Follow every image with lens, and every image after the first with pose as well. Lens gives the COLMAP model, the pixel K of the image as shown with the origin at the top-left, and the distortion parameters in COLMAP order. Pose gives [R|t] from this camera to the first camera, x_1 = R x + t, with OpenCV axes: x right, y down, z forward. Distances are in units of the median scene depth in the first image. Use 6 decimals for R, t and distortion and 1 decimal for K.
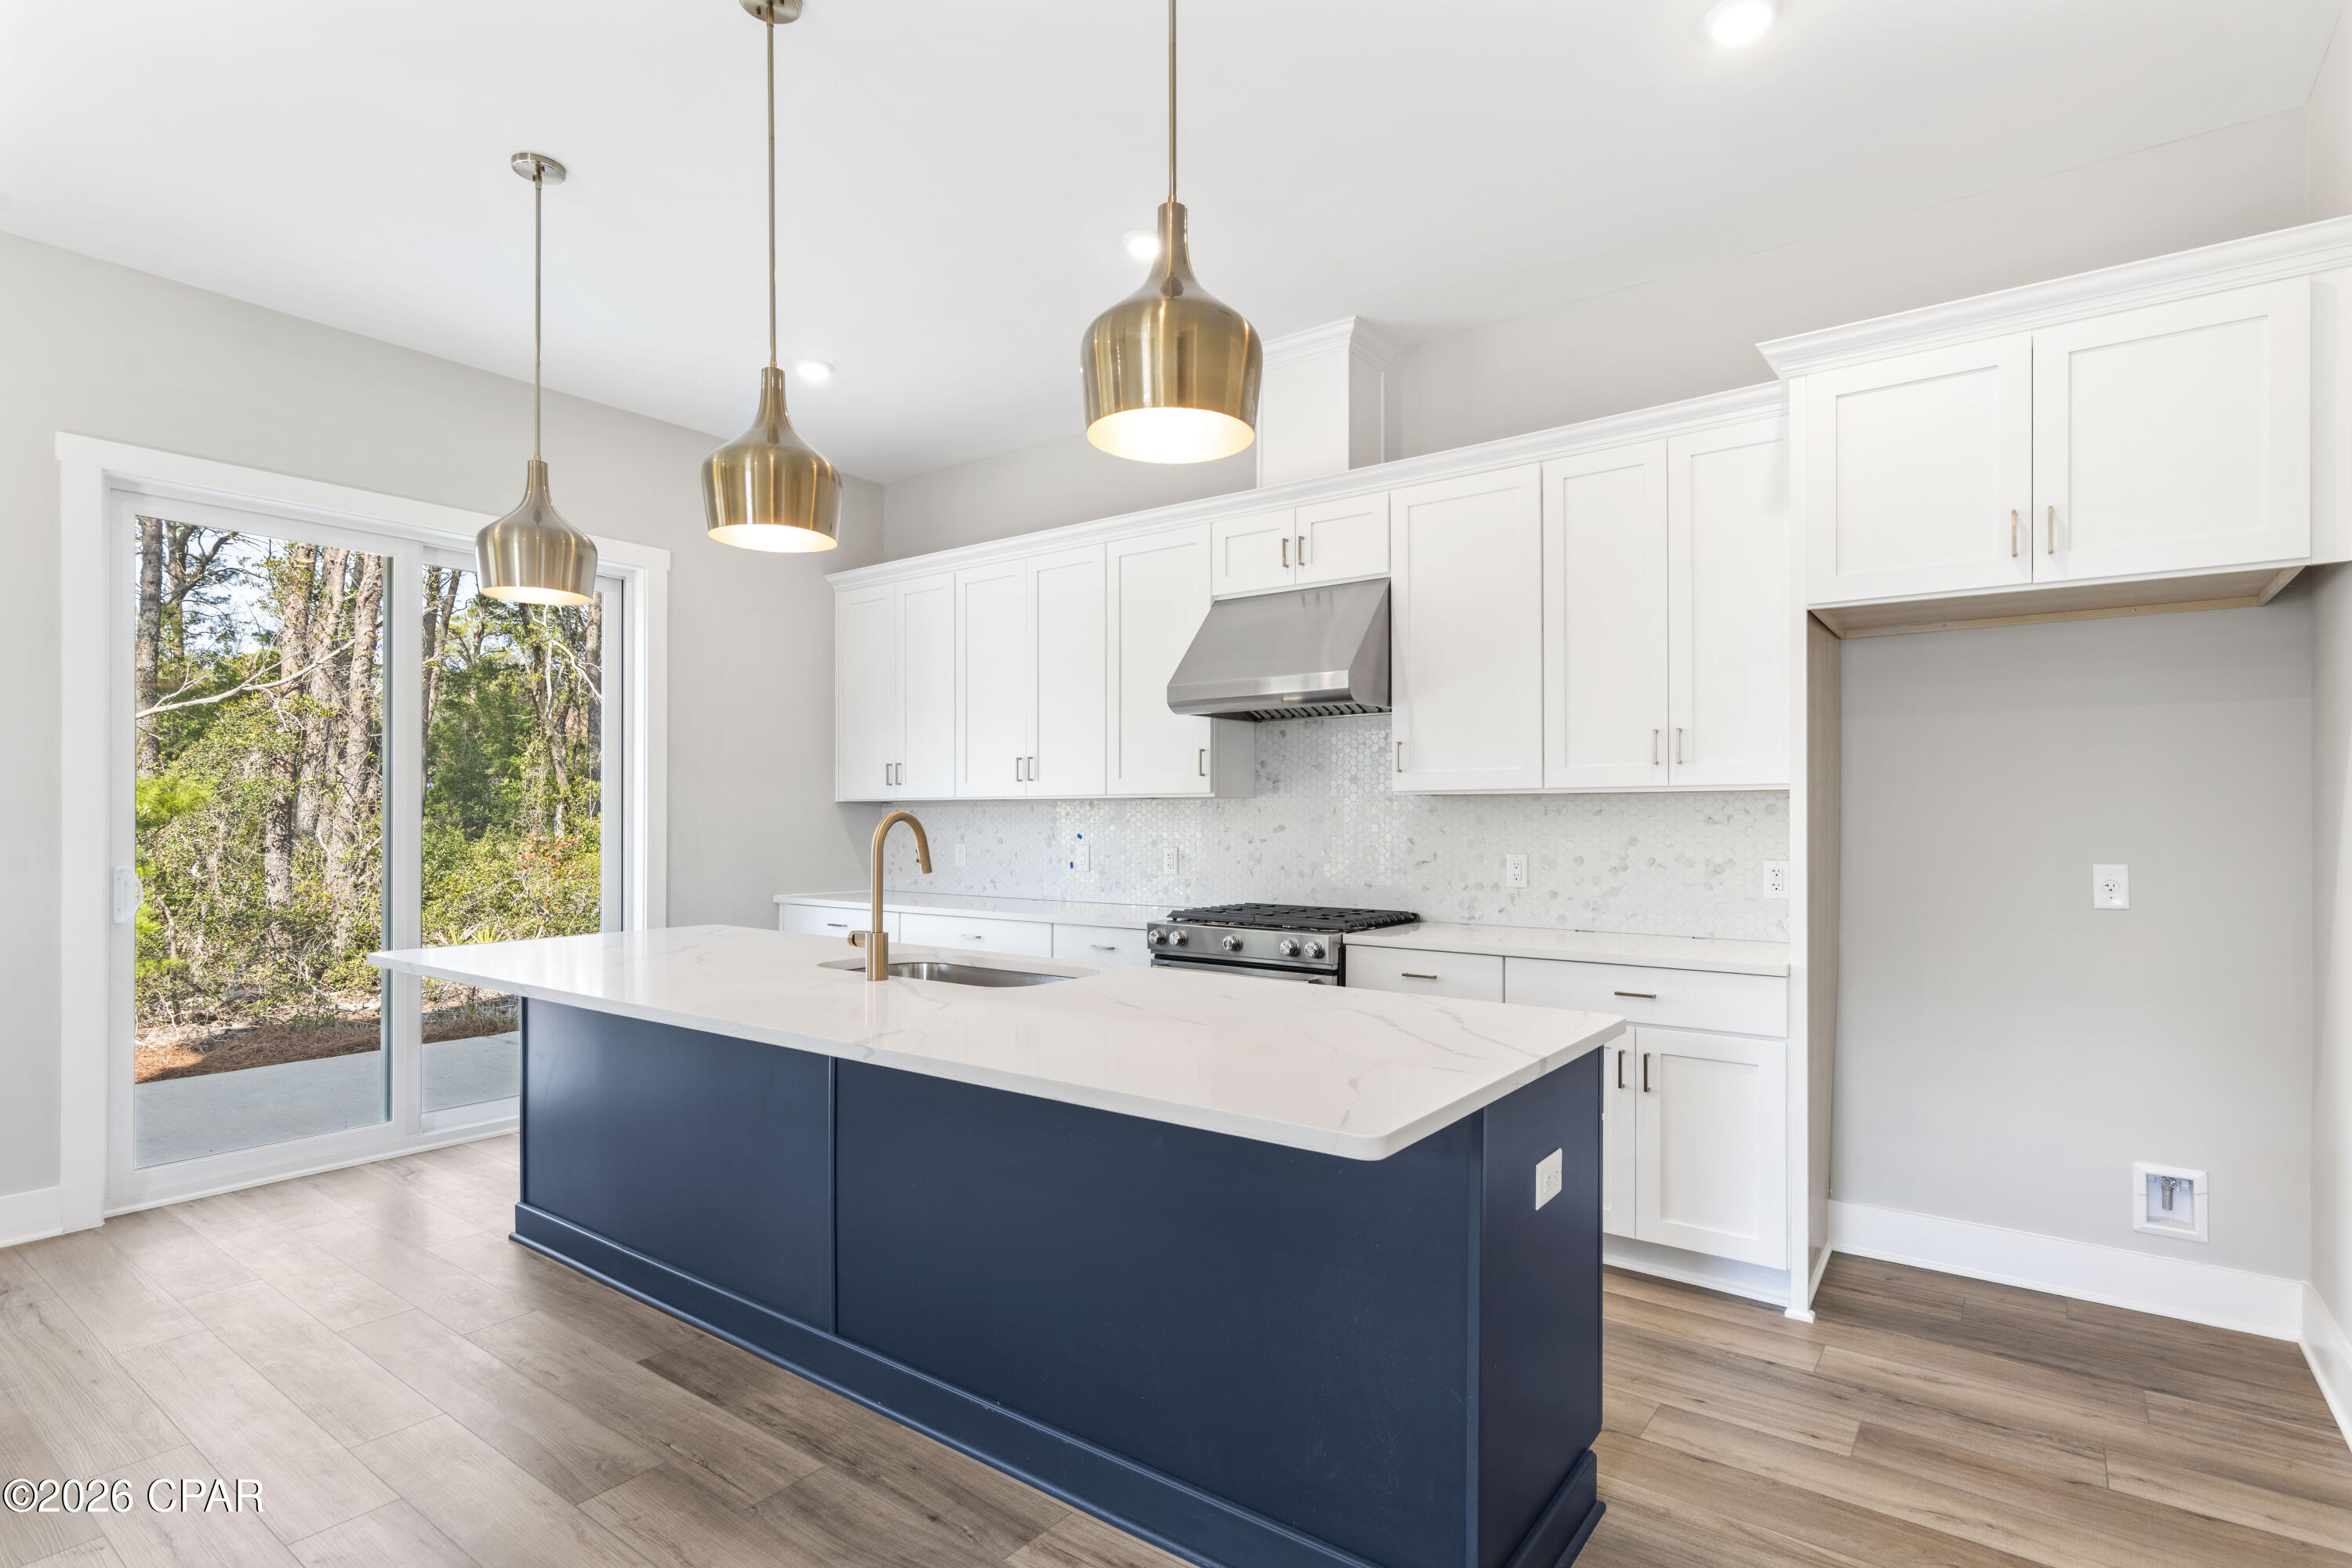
lens RADIAL K [[1153.1, 0, 1184.6], [0, 1153.1, 813.8], [0, 0, 1]] dist [0.000327, 0.000260]
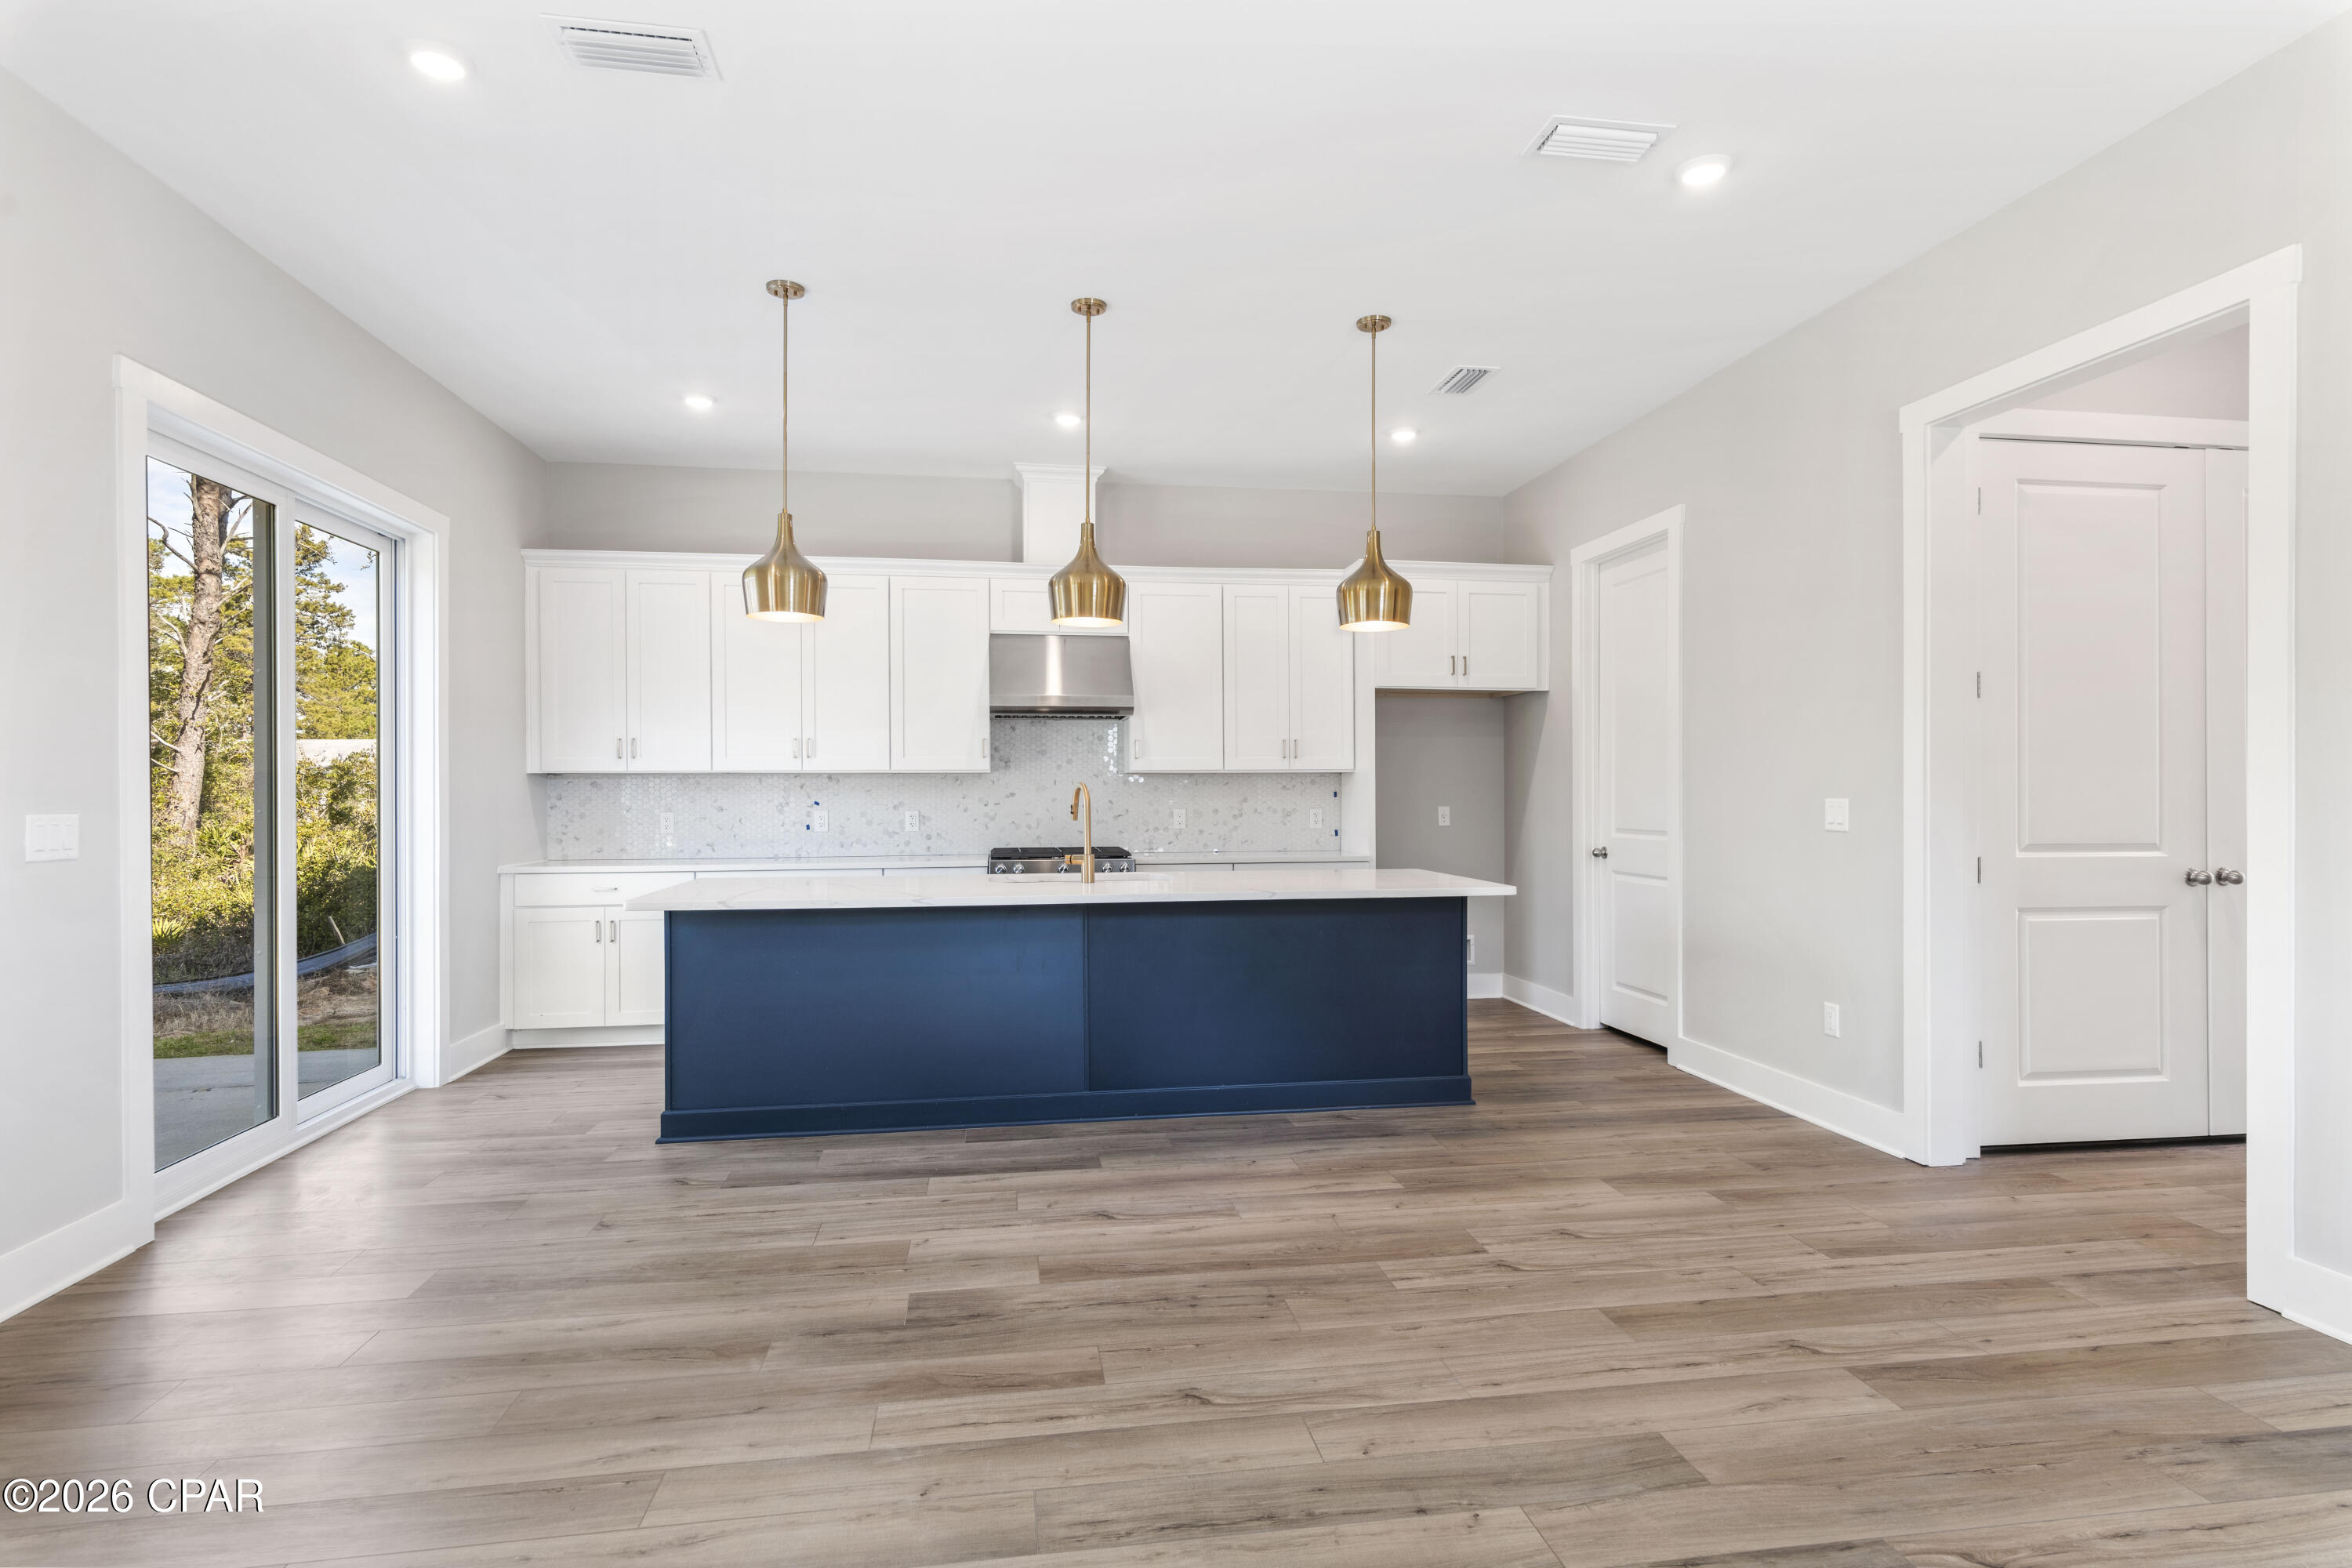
lens RADIAL K [[1188.3, 0, 1179.3], [0, 1188.3, 787.9], [0, 0, 1]] dist [0.006407, 0.000453]
pose [[0.702835, -0.003350, 0.711345, -1.079237], [0.001396, 0.999993, 0.003330, -0.001010], [-0.711352, -0.001347, 0.702835, -0.241530]]
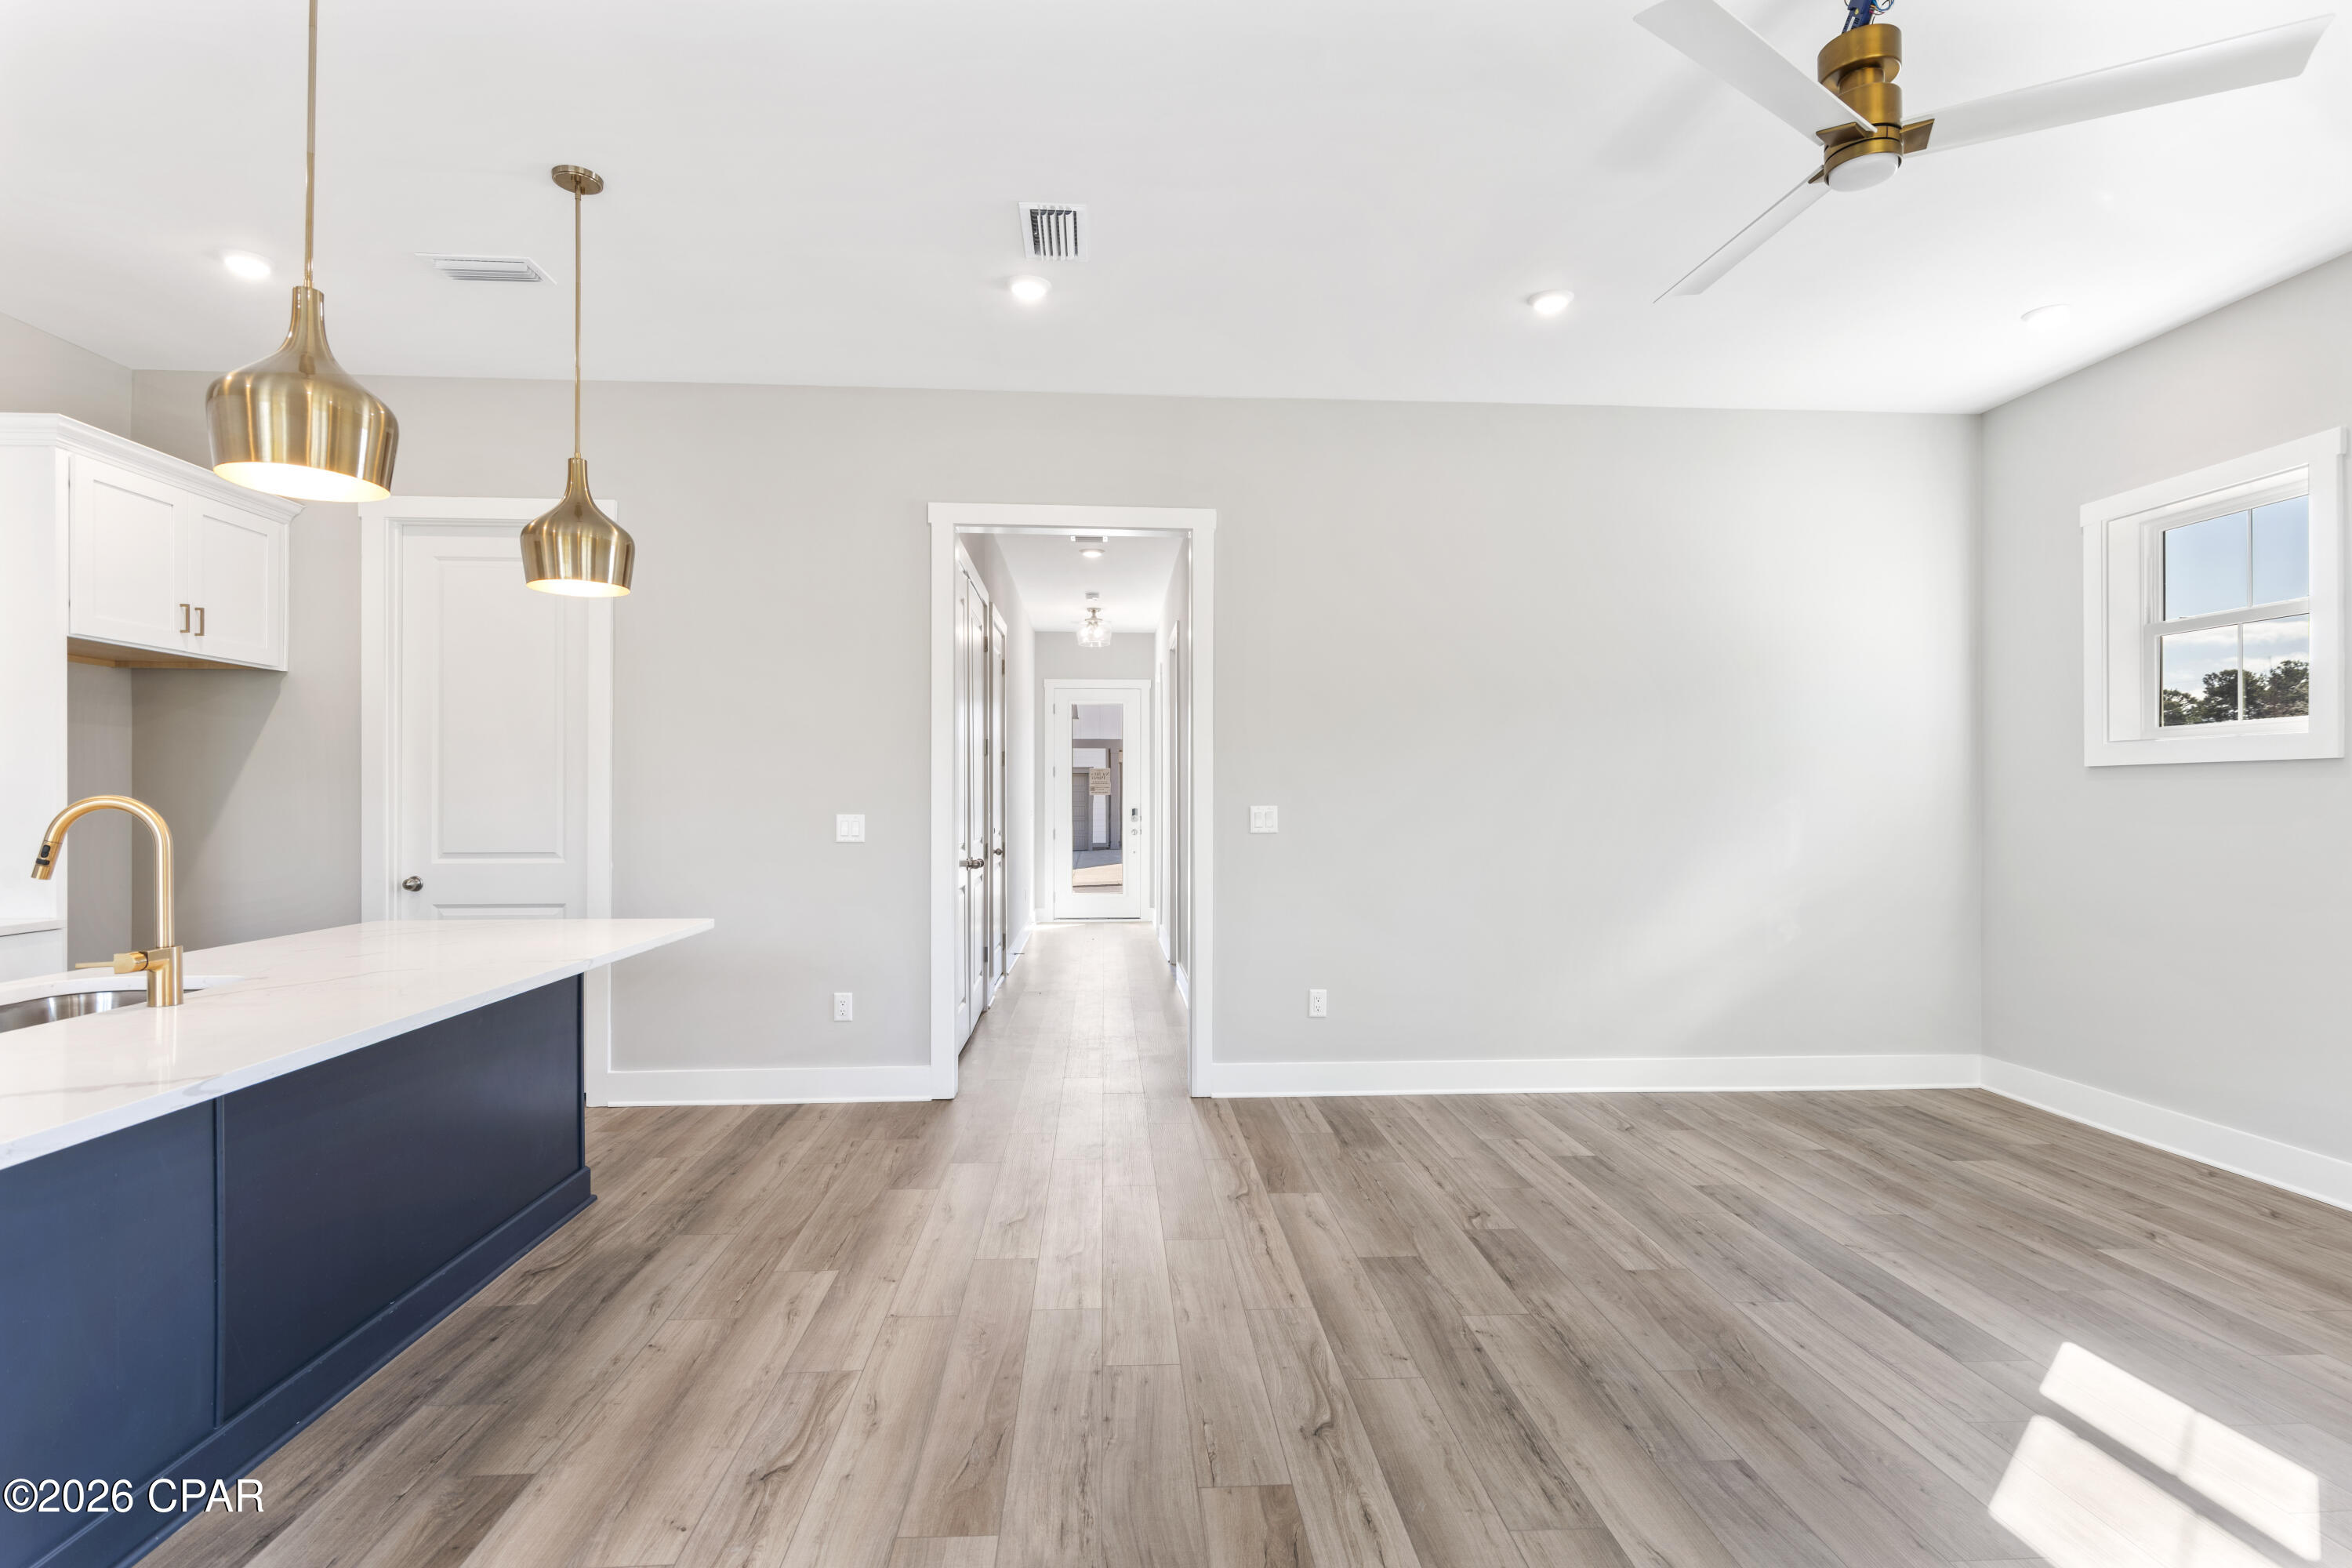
lens RADIAL K [[1153.5, 0, 1179.2], [0, 1153.5, 797.5], [0, 0, 1]] dist [0.004547, -0.000335]
pose [[-0.646880, -0.002692, 0.762587, -1.032386], [-0.006981, 0.999973, -0.002392, -0.004916], [-0.762560, -0.006871, -0.646881, 0.754569]]
